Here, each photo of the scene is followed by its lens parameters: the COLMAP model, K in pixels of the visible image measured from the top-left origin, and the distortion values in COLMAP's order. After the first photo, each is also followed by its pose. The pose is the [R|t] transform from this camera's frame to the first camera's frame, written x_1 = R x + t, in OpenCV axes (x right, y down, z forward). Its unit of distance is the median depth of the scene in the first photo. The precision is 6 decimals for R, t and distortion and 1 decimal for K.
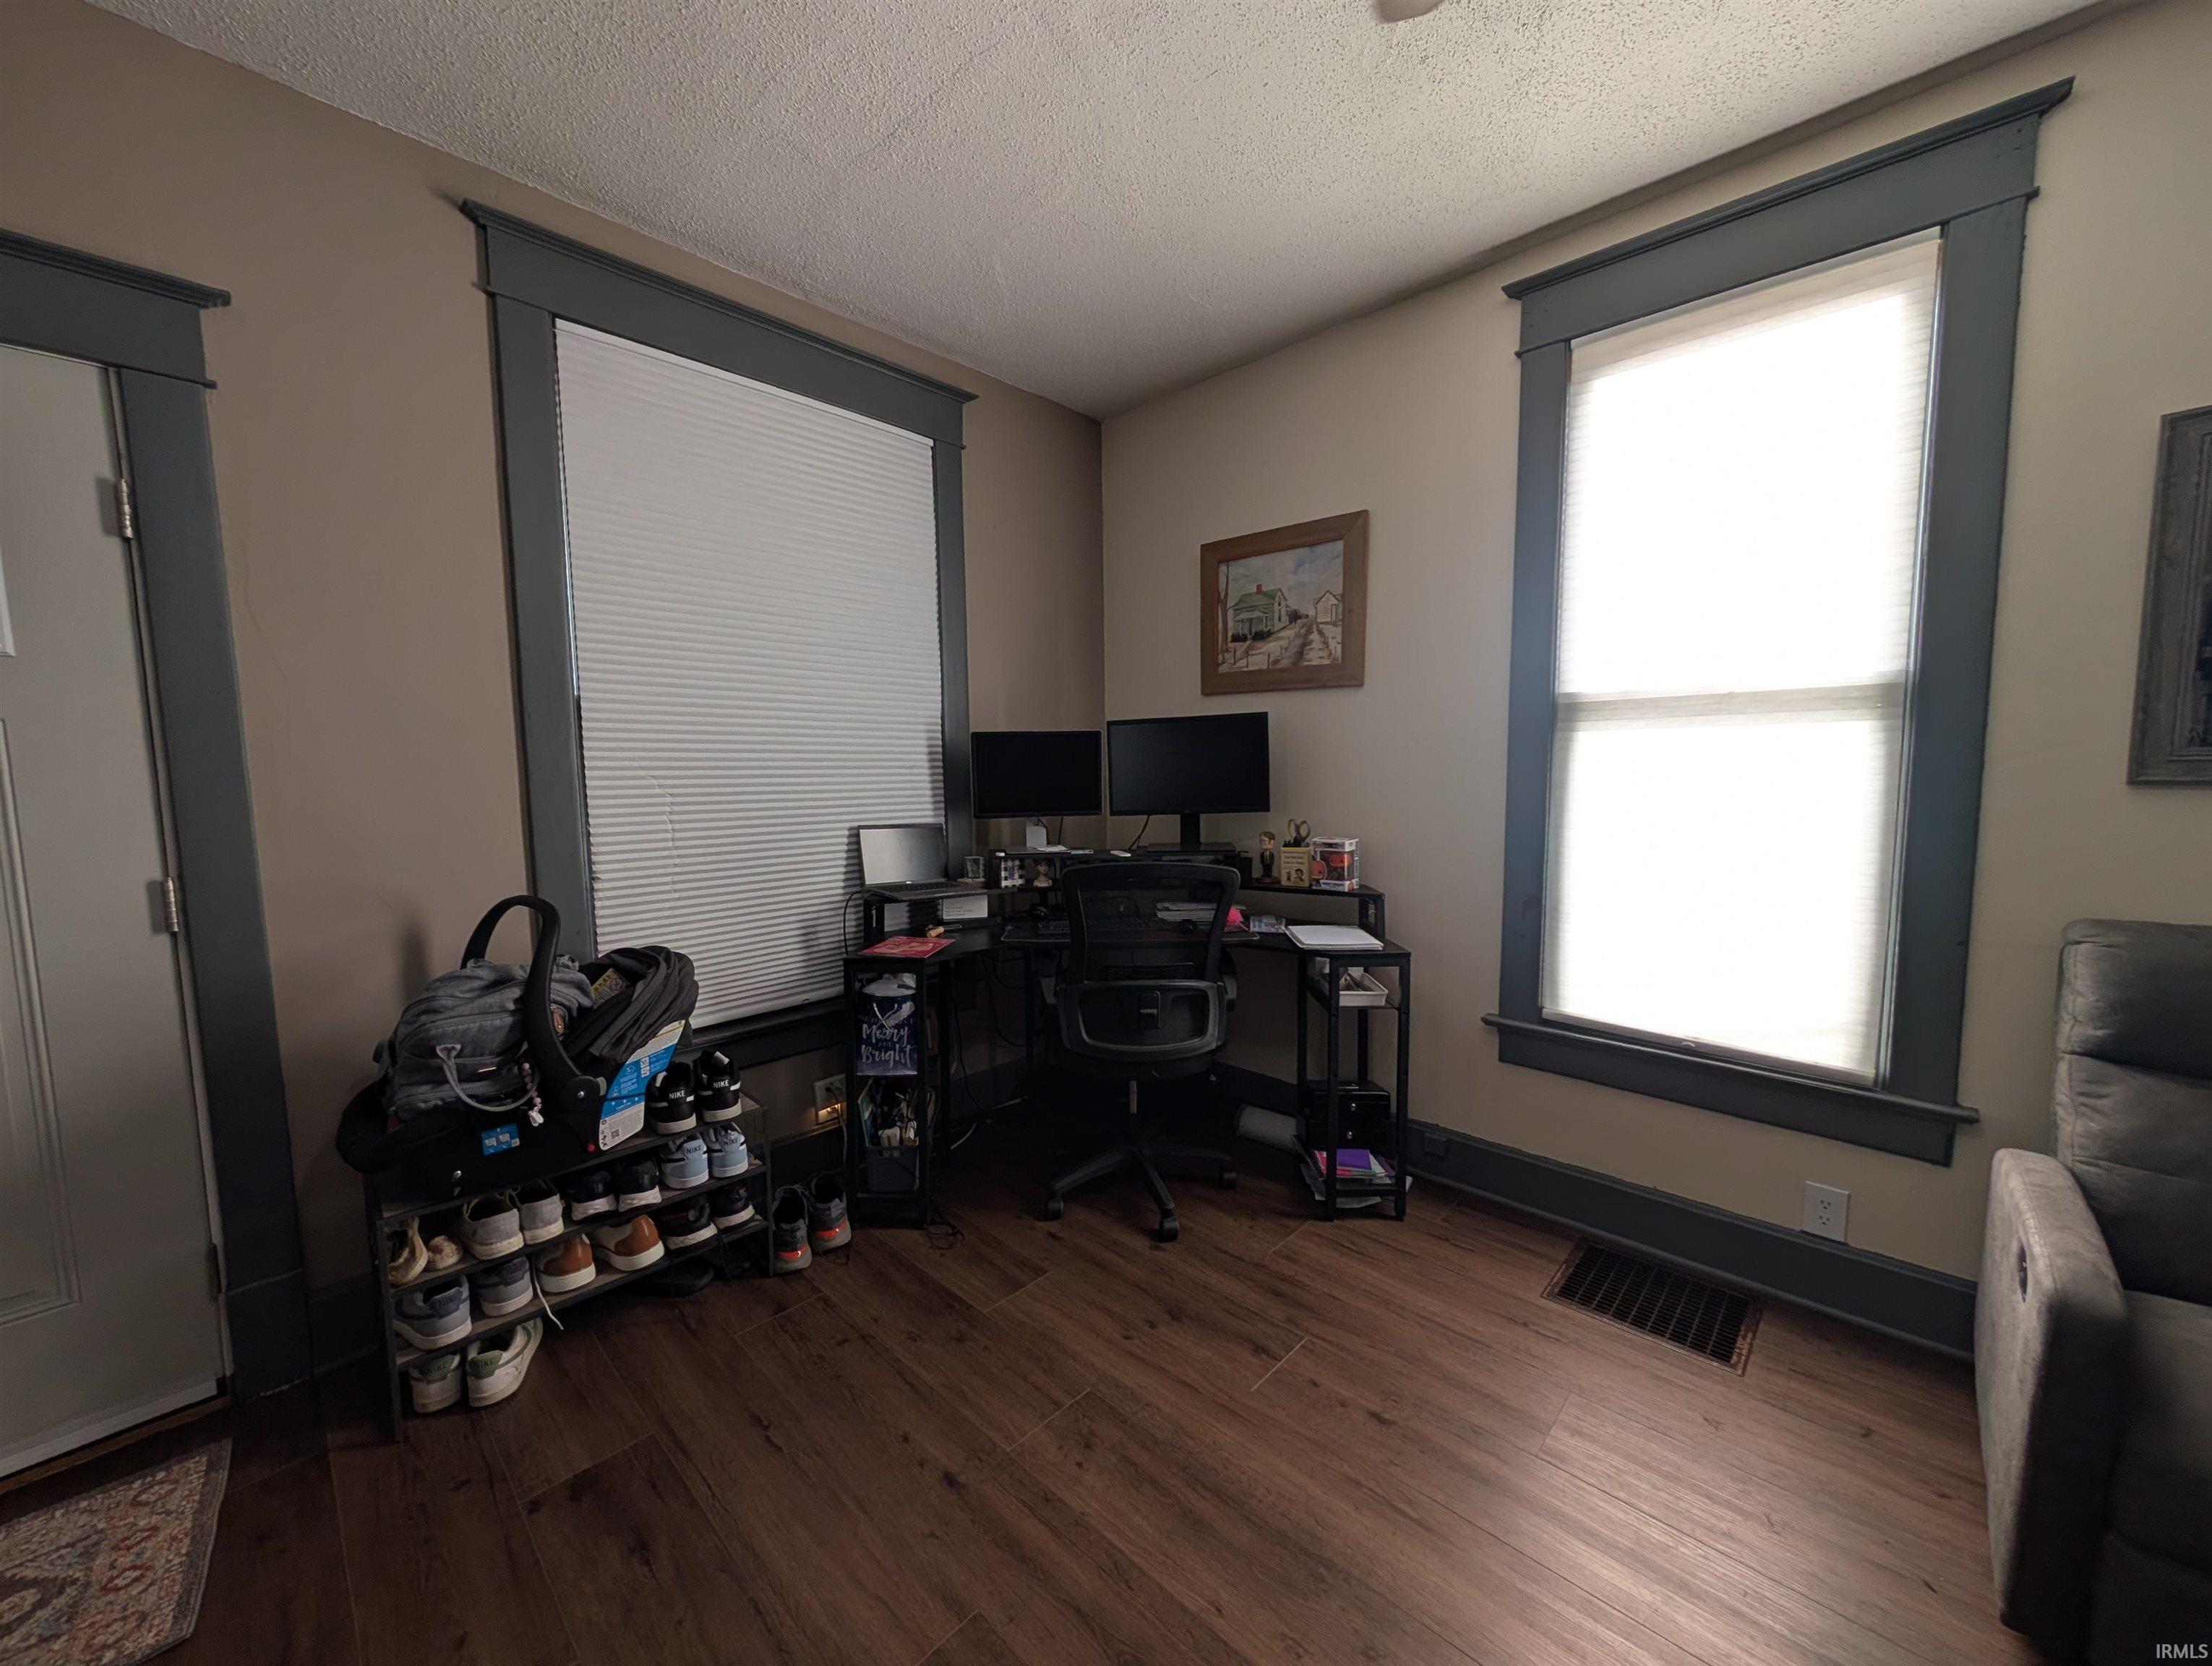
lens RADIAL K [[849.7, 0, 1106.0], [0, 849.7, 833.0], [0, 0, 1]] dist [0.012194, -0.005530]
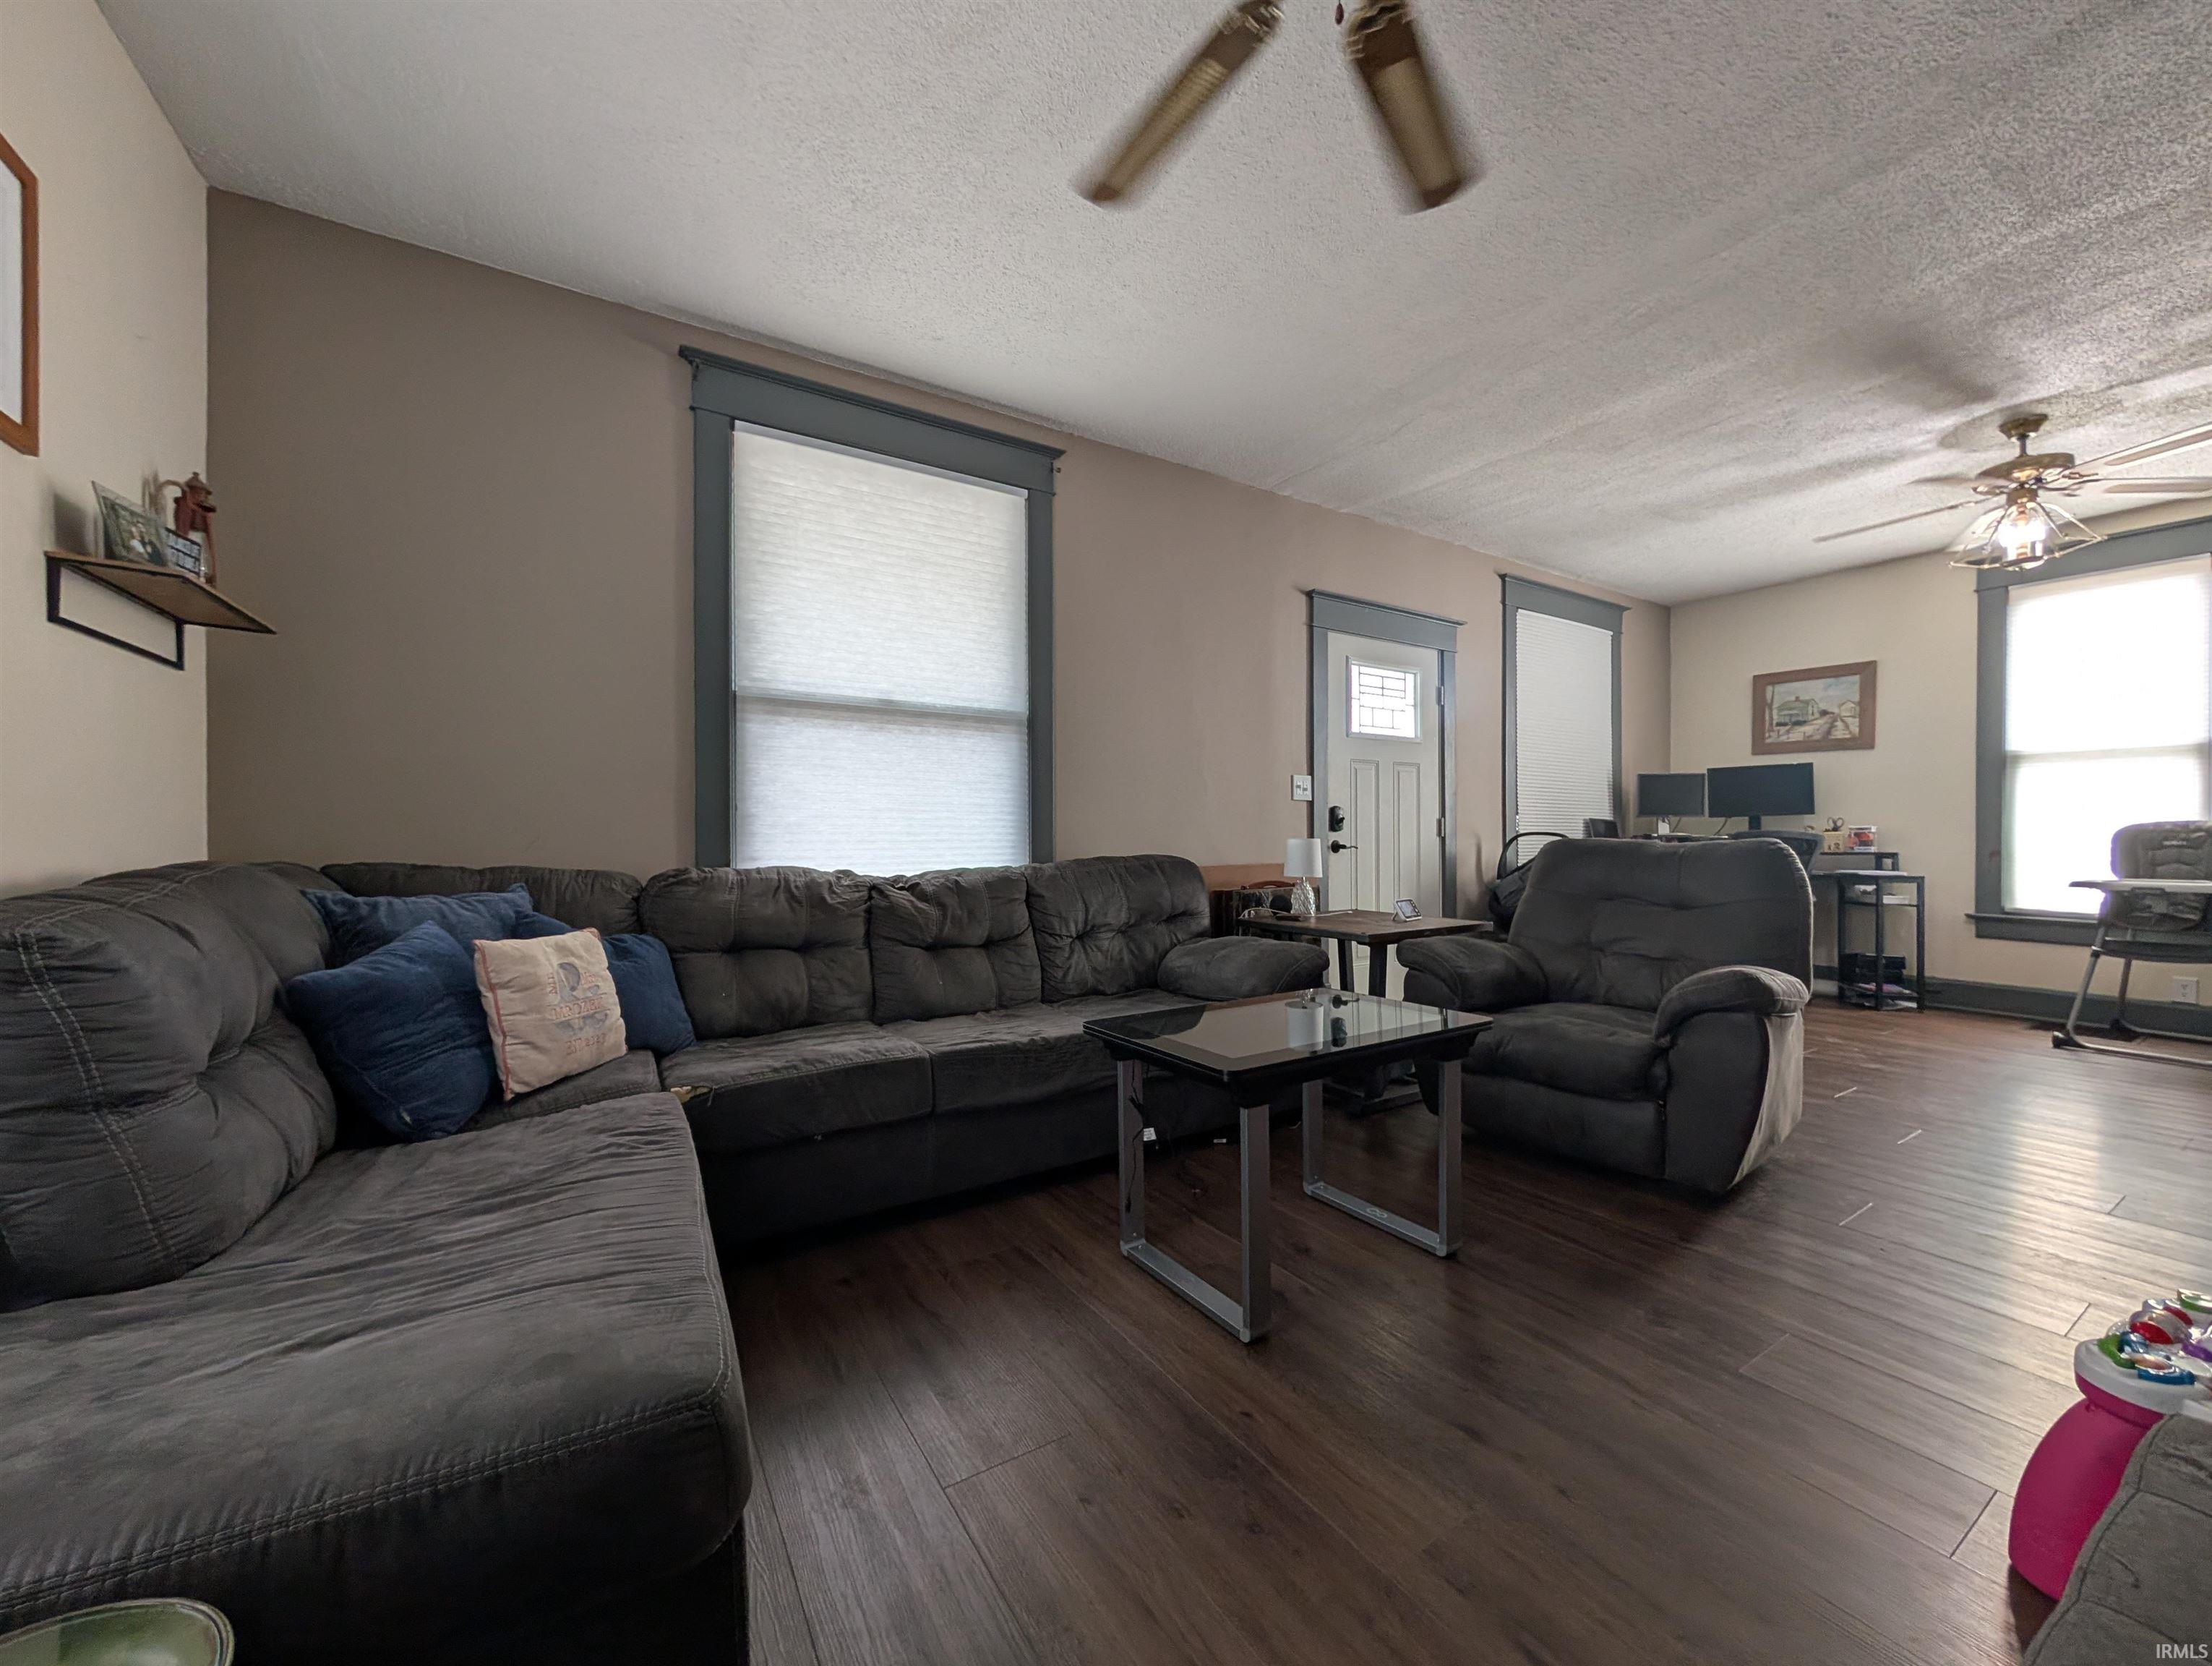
lens RADIAL K [[849.7, 0, 1106.0], [0, 849.7, 833.0], [0, 0, 1]] dist [0.012194, -0.005530]
pose [[0.968528, 0.016487, -0.248359, -0.867382], [-0.038854, 0.995586, -0.085430, 0.242042], [0.245854, 0.092391, 0.964894, -1.232812]]
